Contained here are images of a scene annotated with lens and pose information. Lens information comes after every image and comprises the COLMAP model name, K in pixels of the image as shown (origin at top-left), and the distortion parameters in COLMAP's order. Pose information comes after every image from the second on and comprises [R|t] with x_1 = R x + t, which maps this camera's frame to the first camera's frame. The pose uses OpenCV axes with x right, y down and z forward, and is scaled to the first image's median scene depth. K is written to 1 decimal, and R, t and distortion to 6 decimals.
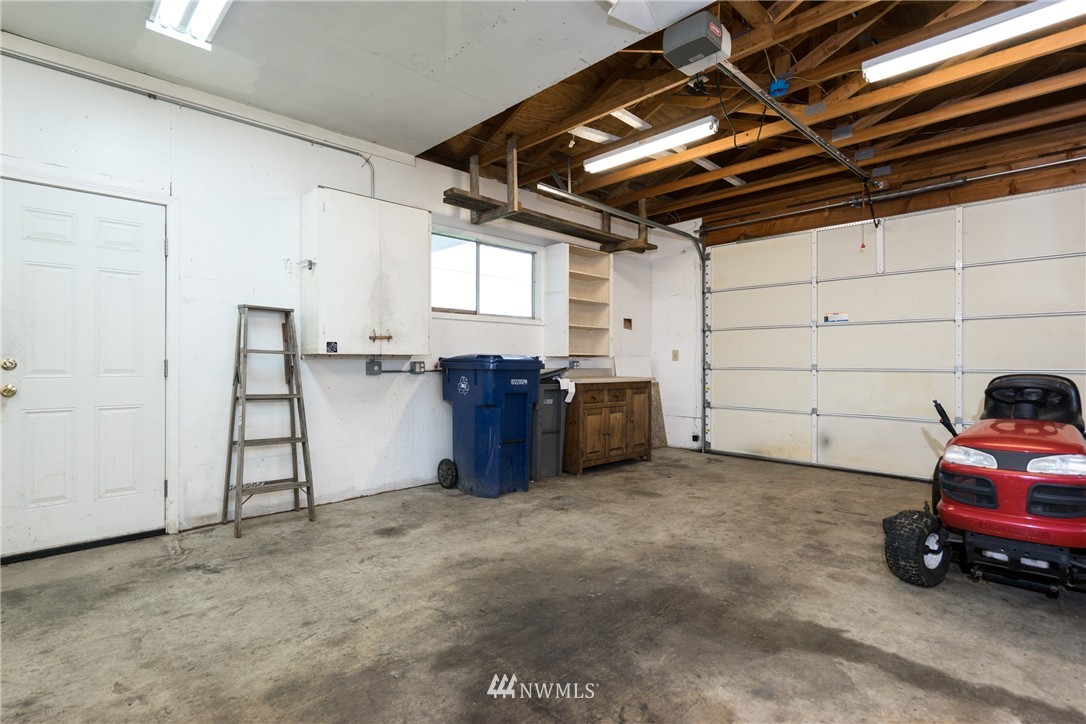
lens RADIAL K [[536.9, 0, 543.0], [0, 536.9, 362.0], [0, 0, 1]] dist [-0.000463, -0.000218]
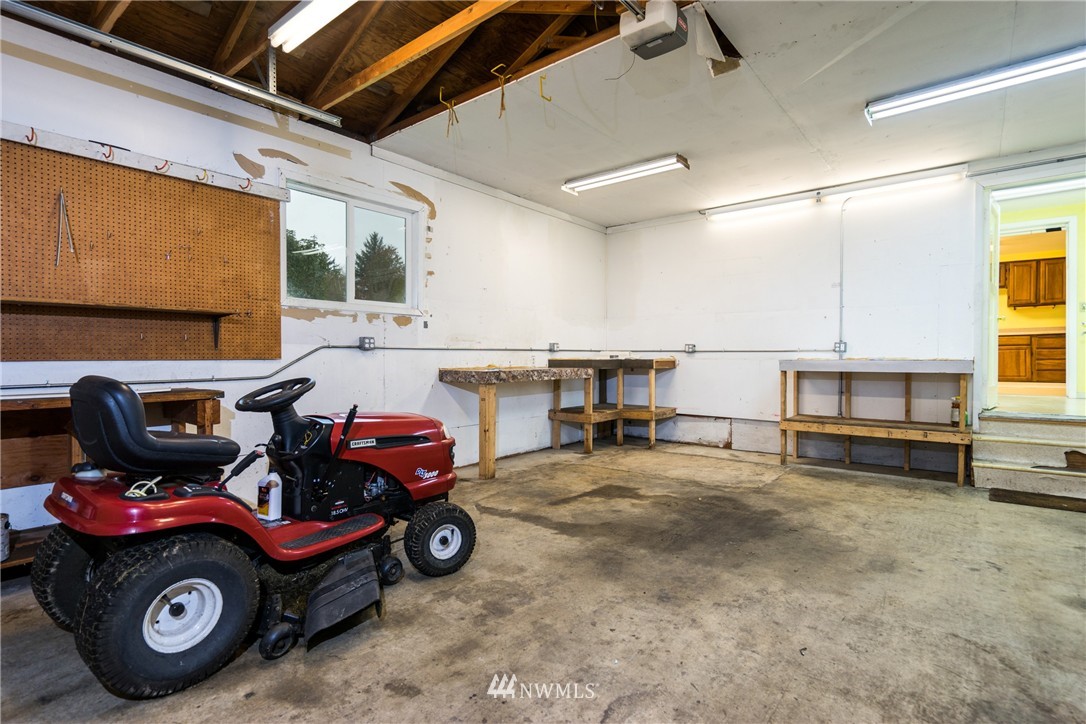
lens RADIAL K [[536.9, 0, 543.0], [0, 536.9, 362.0], [0, 0, 1]] dist [-0.000463, -0.000218]
pose [[-0.993297, 0.001877, -0.115573, 0.619397], [0.000995, 0.999970, 0.007686, 0.003301], [0.115584, 0.007519, -0.993269, 2.016537]]
